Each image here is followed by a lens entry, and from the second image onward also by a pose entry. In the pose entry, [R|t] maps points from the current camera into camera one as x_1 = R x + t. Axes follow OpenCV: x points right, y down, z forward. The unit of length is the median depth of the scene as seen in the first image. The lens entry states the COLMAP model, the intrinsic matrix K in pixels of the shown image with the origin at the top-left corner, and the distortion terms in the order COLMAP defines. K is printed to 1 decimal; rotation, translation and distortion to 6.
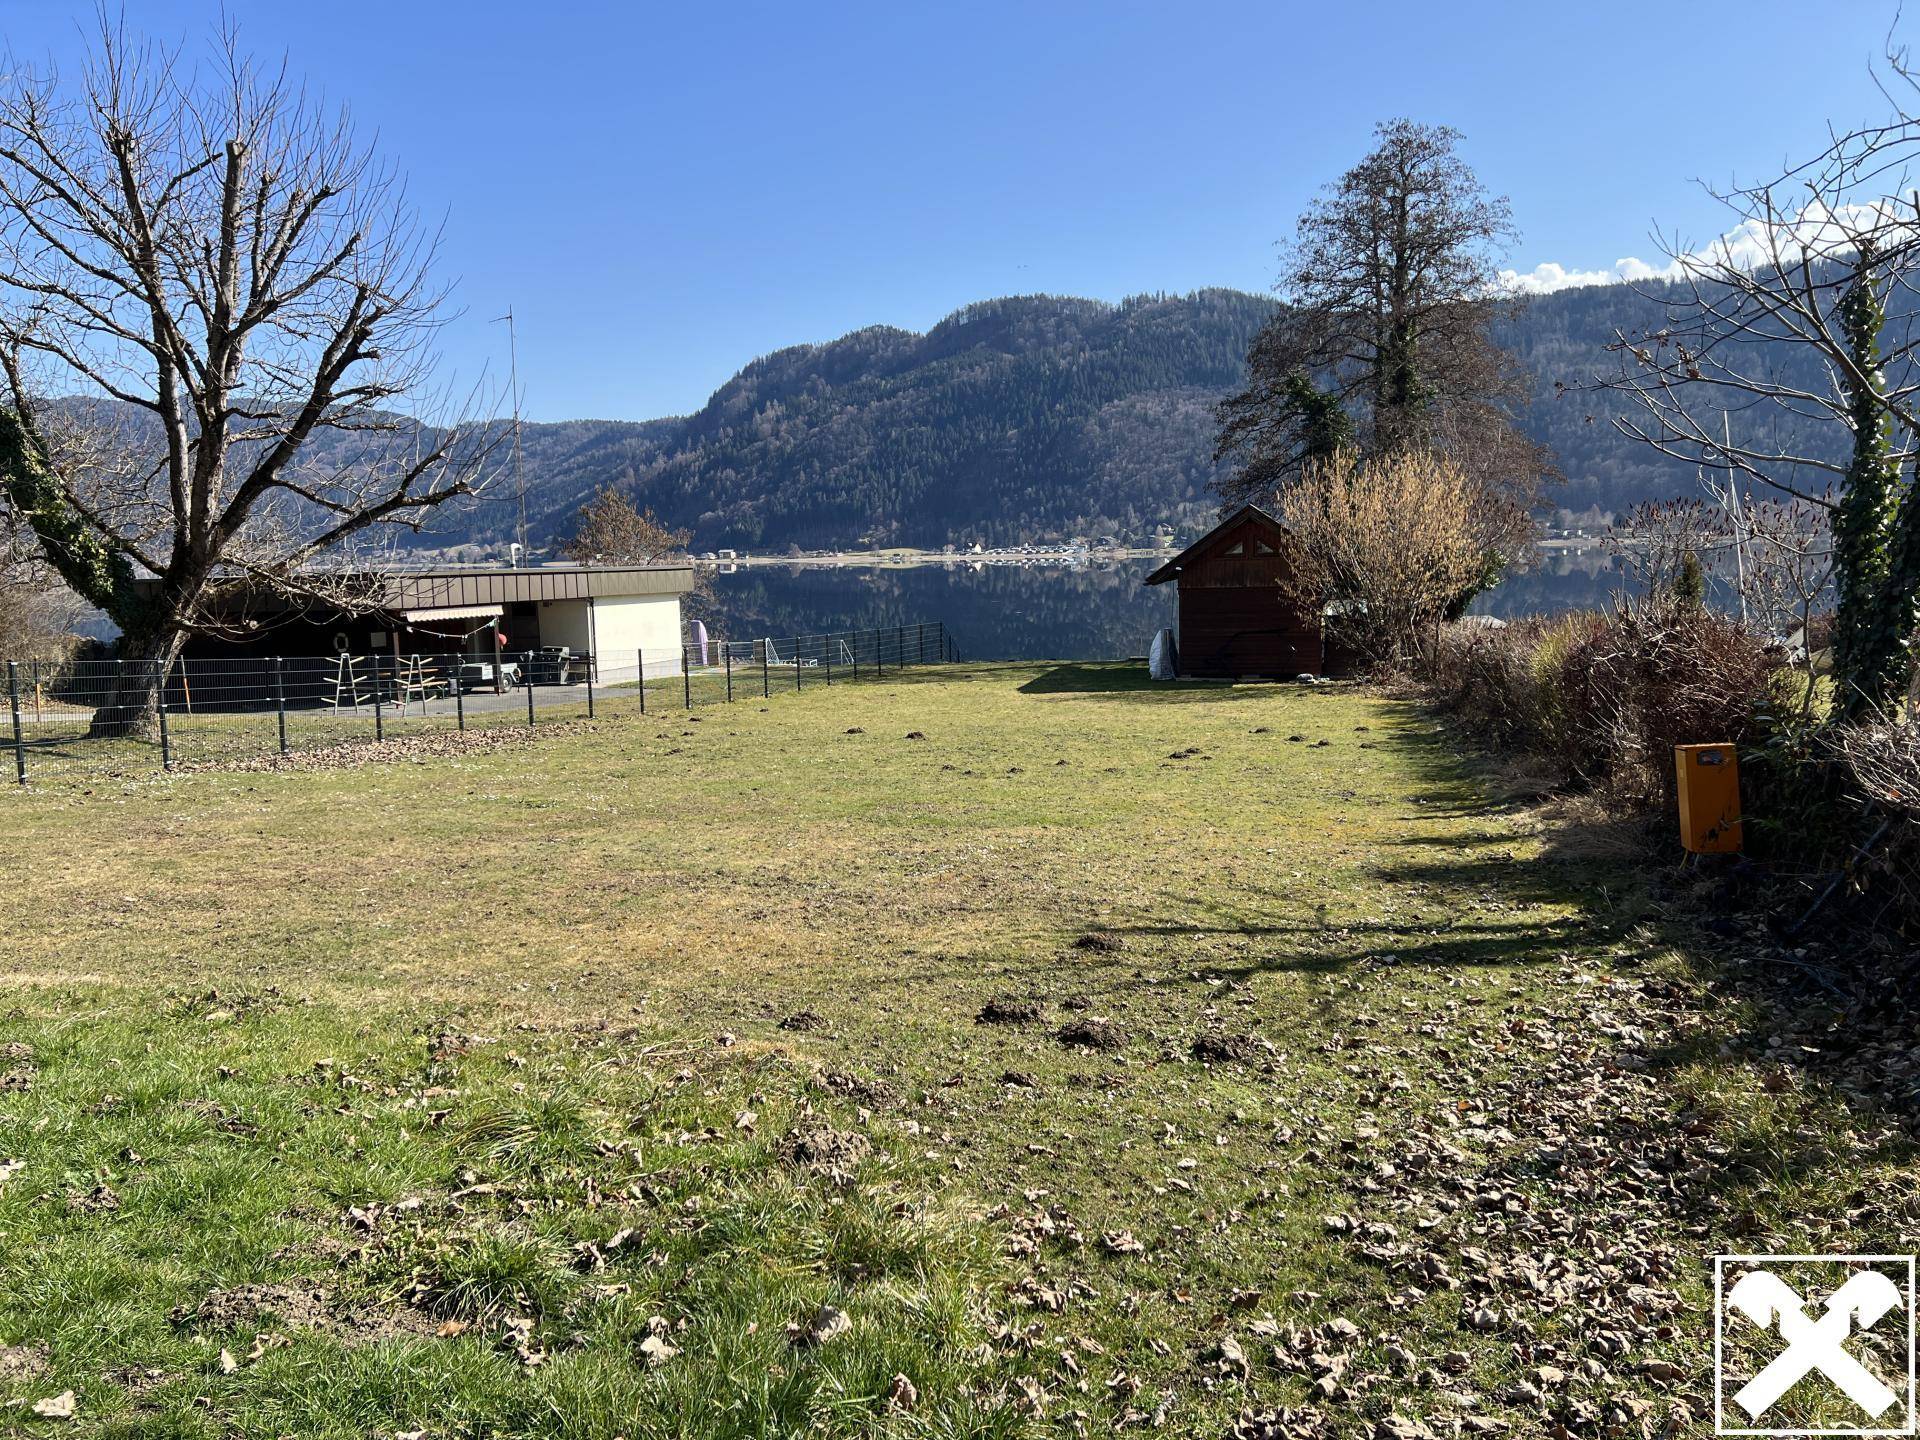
lens RADIAL K [[1441.2, 0, 953.0], [0, 1441.2, 733.2], [0, 0, 1]] dist [0.057108, -0.061016]
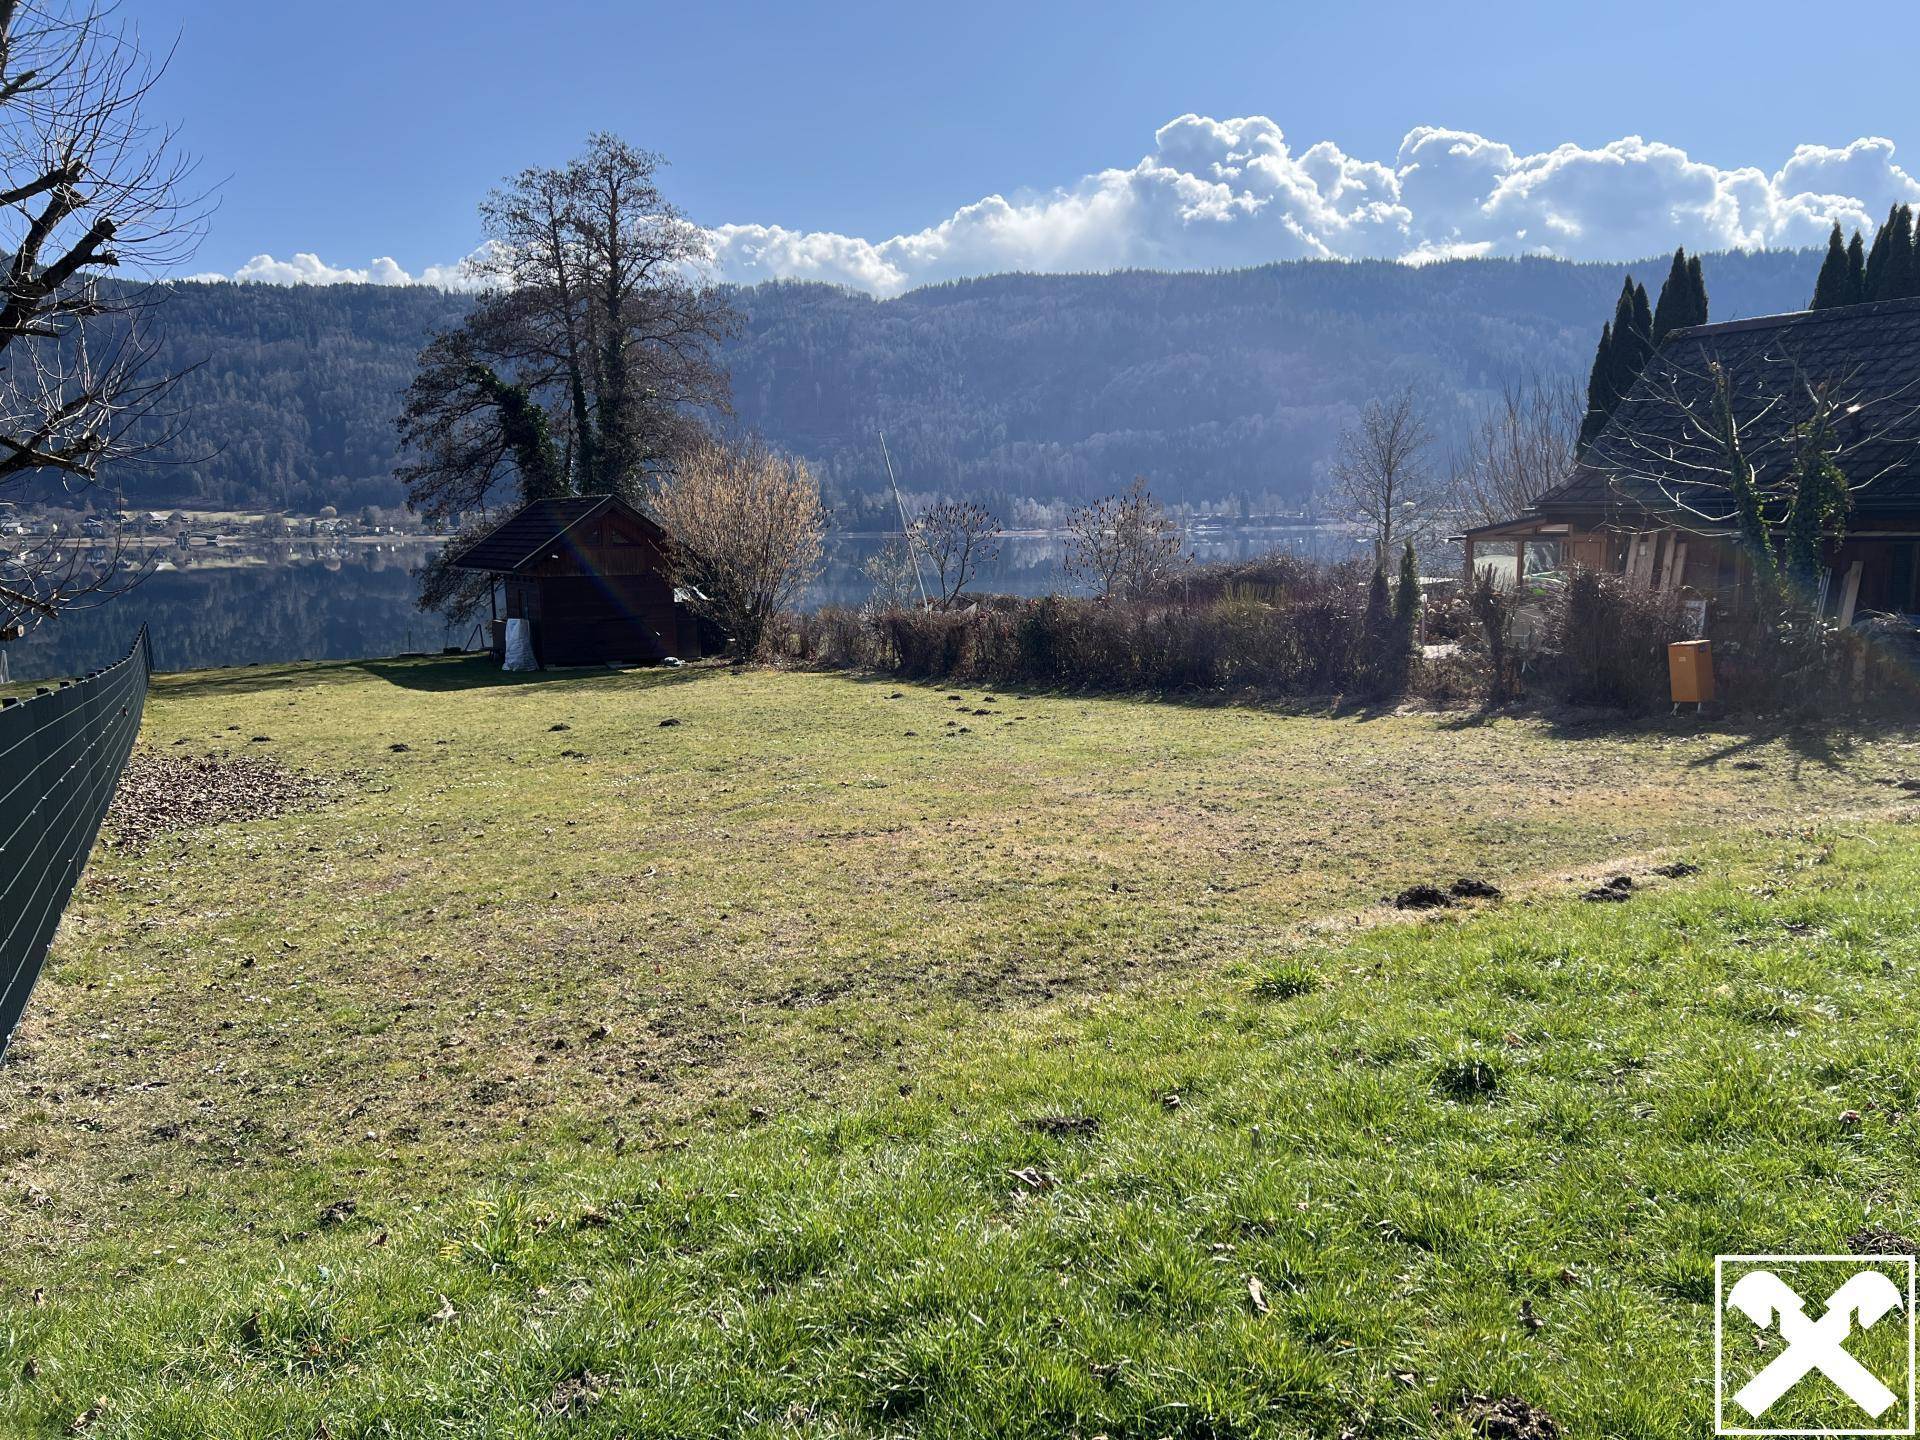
lens RADIAL K [[1441.2, 0, 955.0], [0, 1441.2, 754.1], [0, 0, 1]] dist [0.057108, -0.061016]
pose [[0.710992, -0.092968, 0.697027, -0.386093], [0.081419, 0.995439, 0.049720, -0.006221], [-0.698470, 0.021401, 0.715319, 0.102707]]
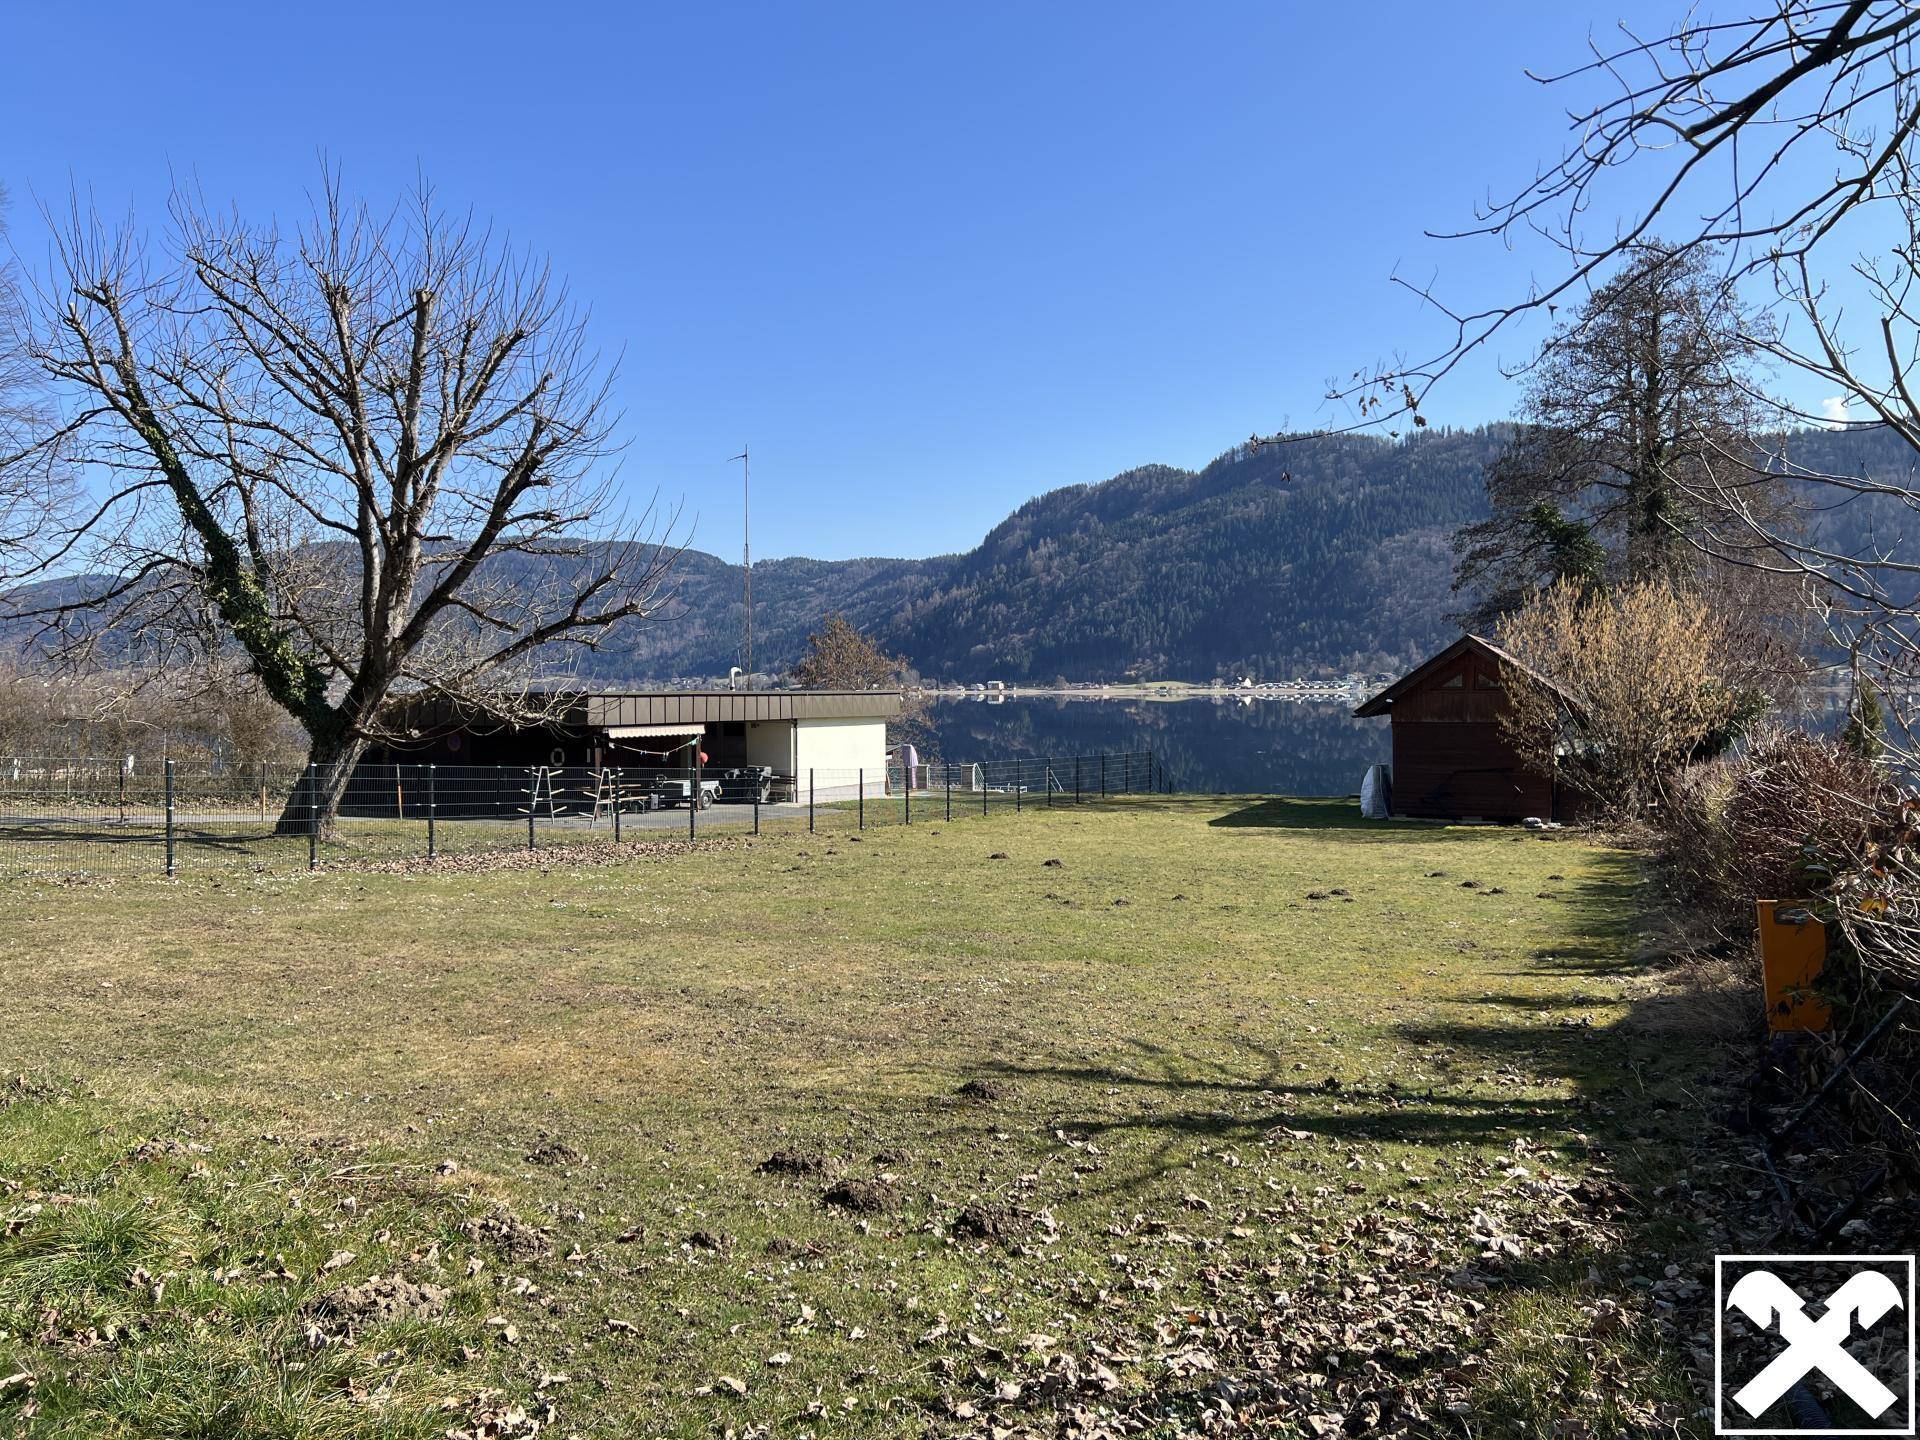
lens RADIAL K [[1441.2, 0, 956.1], [0, 1441.2, 728.9], [0, 0, 1]] dist [0.057108, -0.061016]
pose [[0.983024, 0.021807, -0.182177, 0.056382], [-0.038849, 0.995138, -0.090507, 0.001255], [0.179317, 0.096048, 0.979091, 0.023496]]
